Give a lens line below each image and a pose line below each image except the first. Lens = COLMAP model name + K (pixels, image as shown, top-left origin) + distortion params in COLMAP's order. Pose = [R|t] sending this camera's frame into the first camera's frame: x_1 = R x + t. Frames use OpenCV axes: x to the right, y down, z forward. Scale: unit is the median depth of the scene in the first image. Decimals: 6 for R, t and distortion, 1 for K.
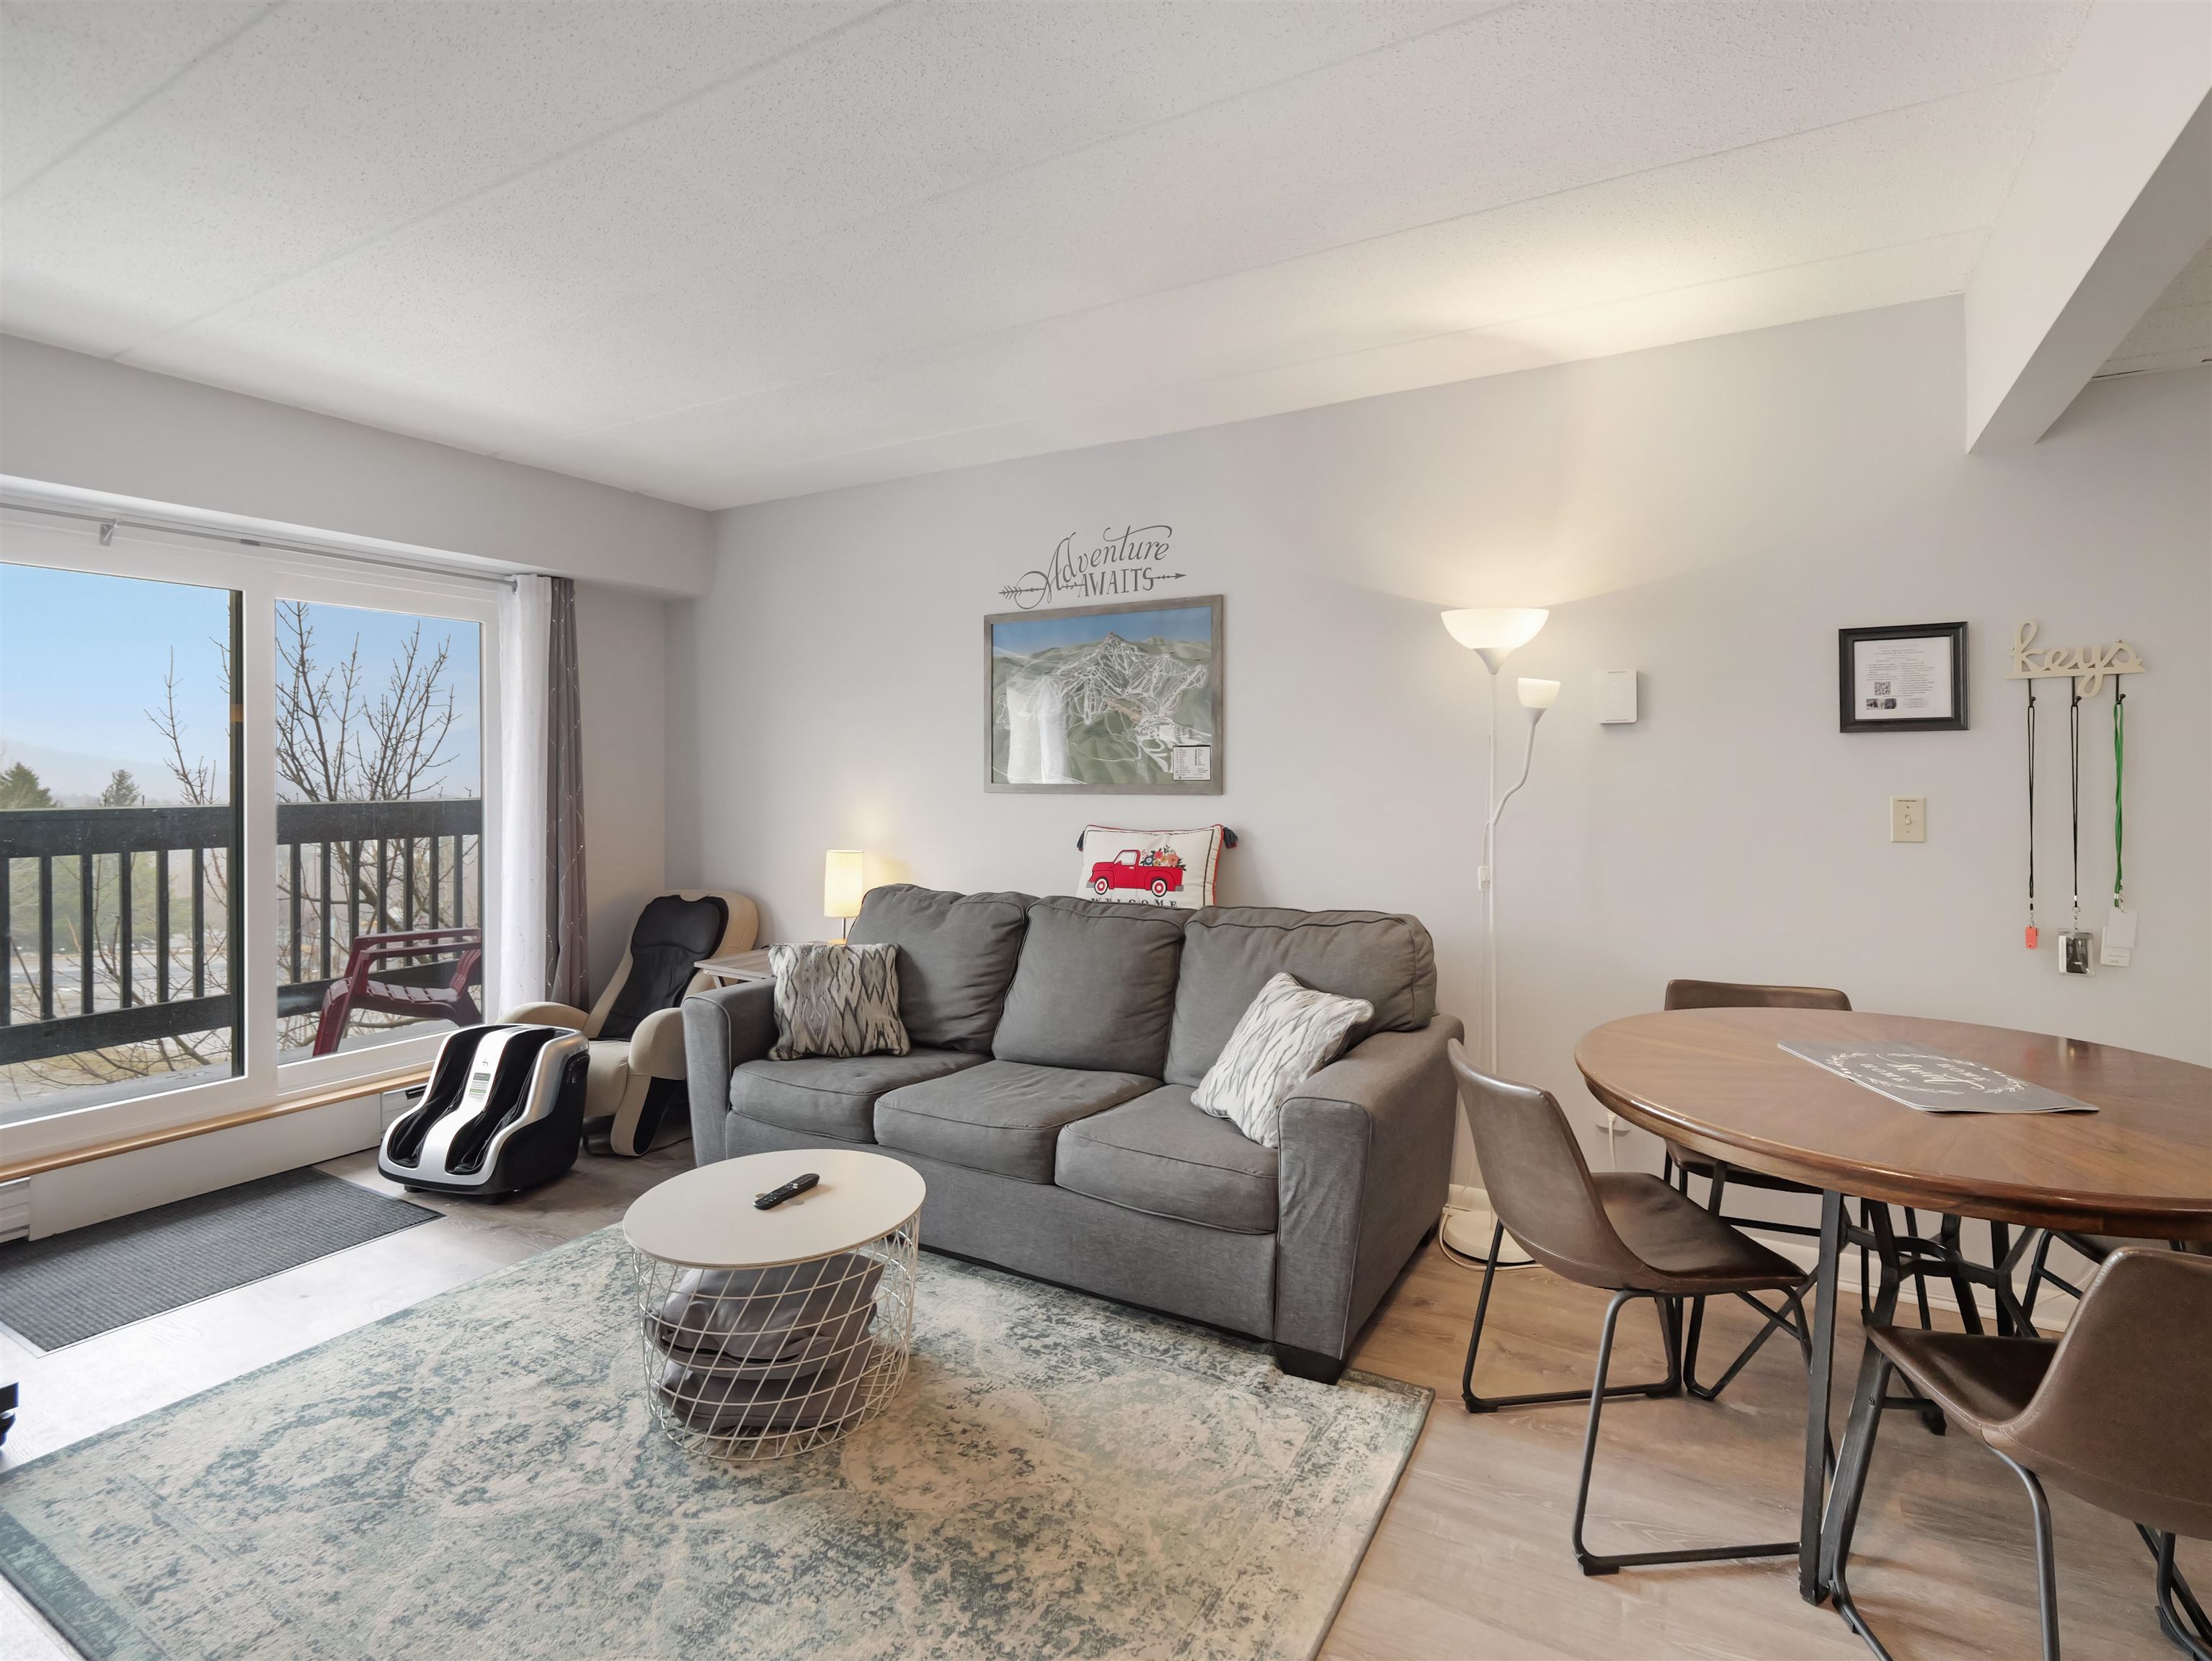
lens RADIAL K [[1081.9, 0, 1113.0], [0, 1081.9, 777.4], [0, 0, 1]] dist [0.002703, 0.000134]
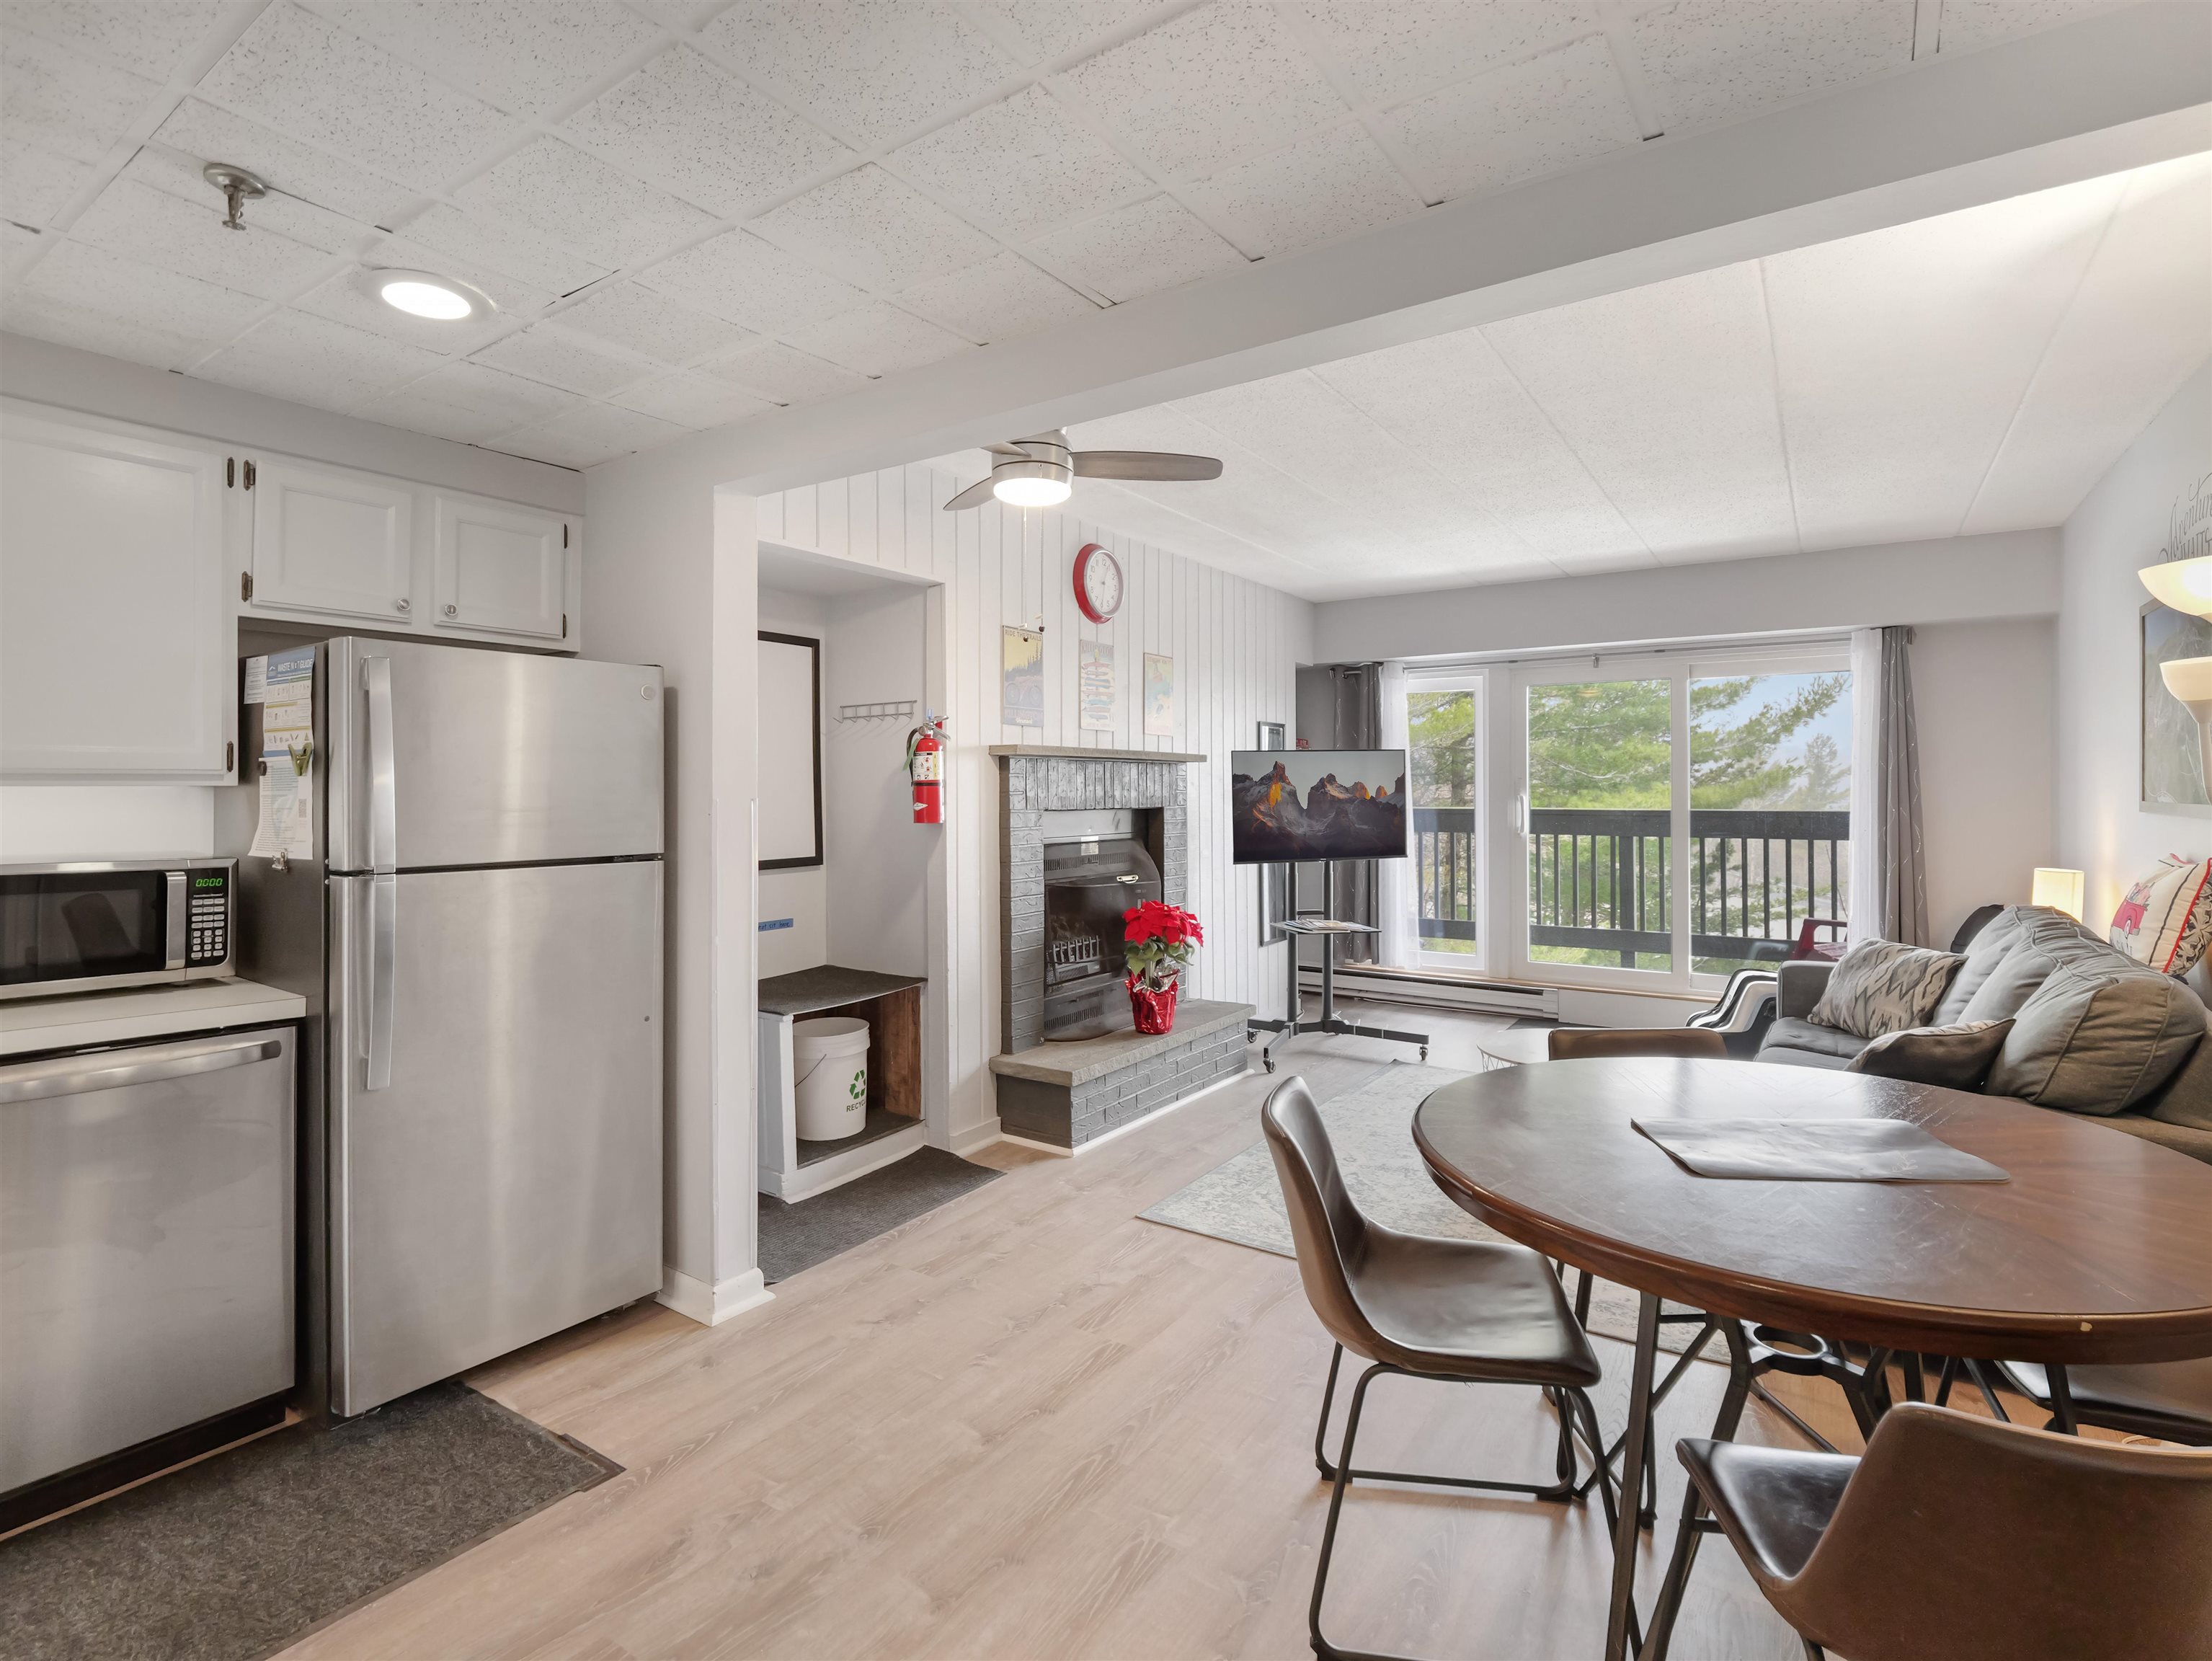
lens RADIAL K [[1092.4, 0, 1117.4], [0, 1092.4, 783.0], [0, 0, 1]] dist [-0.003929, -0.000540]
pose [[-0.081889, -0.004412, -0.996632, 1.089534], [0.000139, 0.999990, -0.004438, -0.007089], [0.996641, -0.000502, -0.081887, 0.345147]]
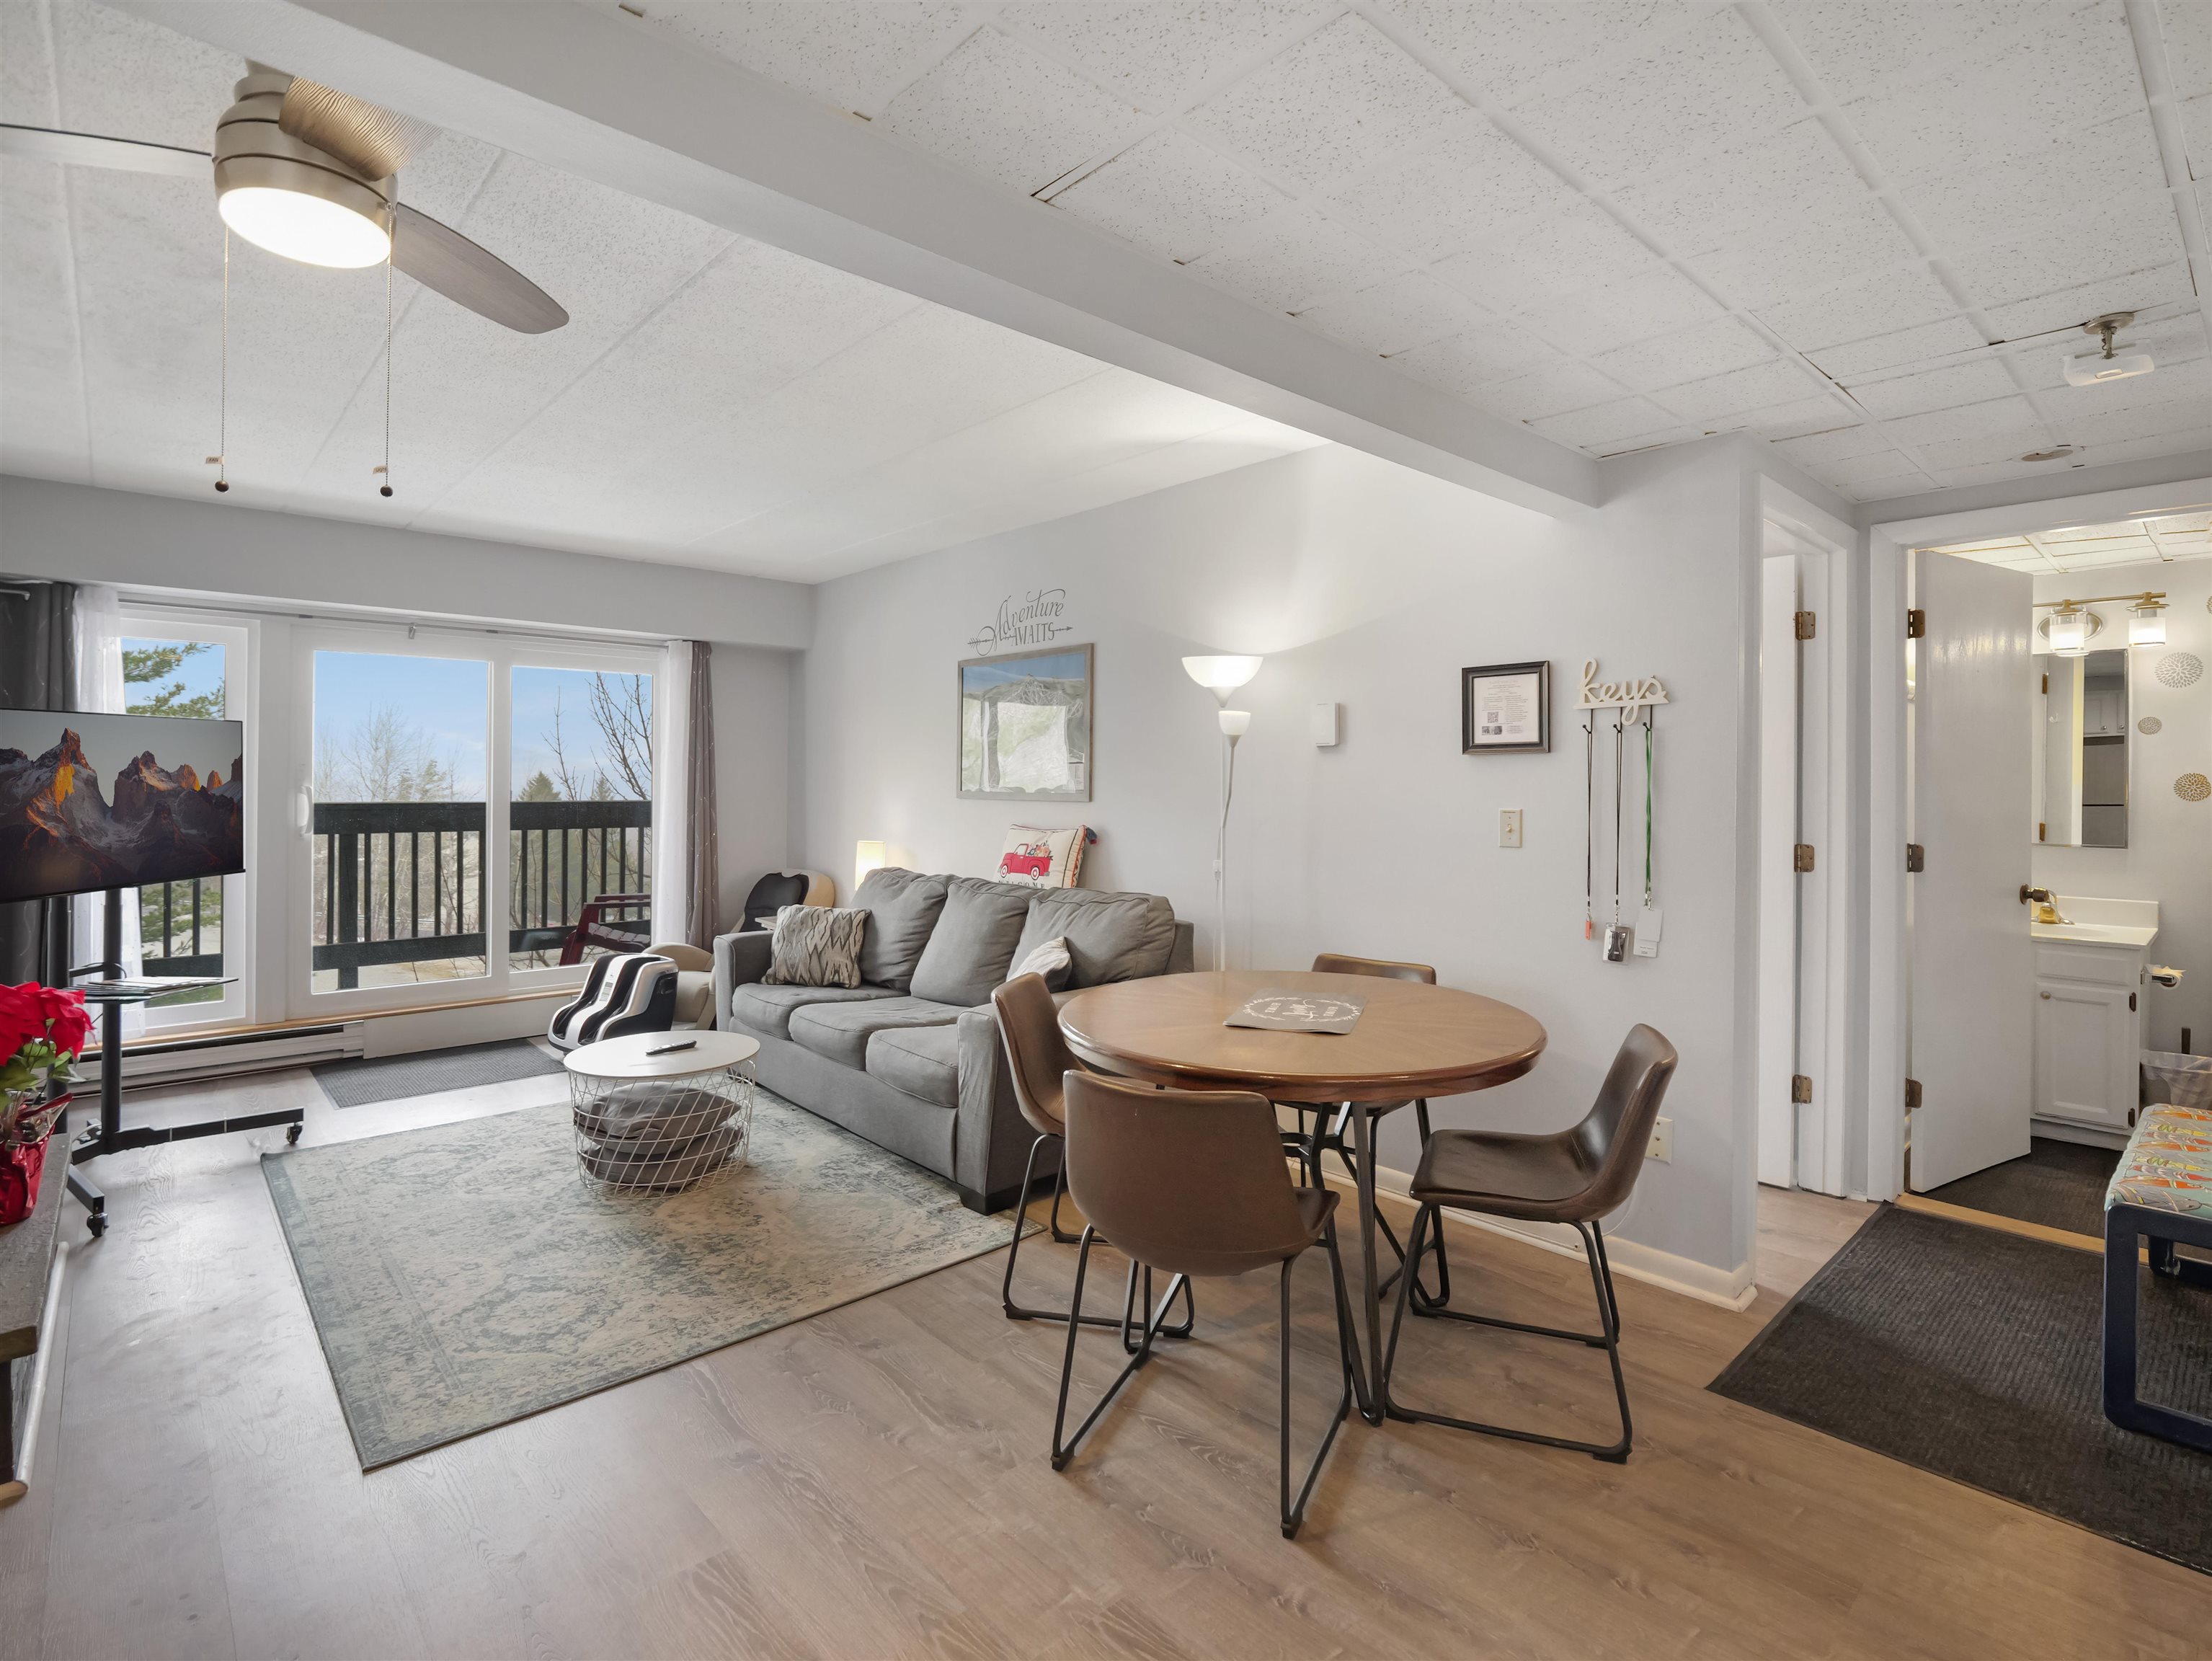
lens RADIAL K [[1092.4, 0, 1117.4], [0, 1092.4, 783.0], [0, 0, 1]] dist [-0.003929, -0.000540]
pose [[0.950637, 0.007435, -0.310216, 0.625732], [-0.008800, 0.999957, -0.003001, -0.002595], [0.310180, 0.005583, 0.950661, -0.240358]]
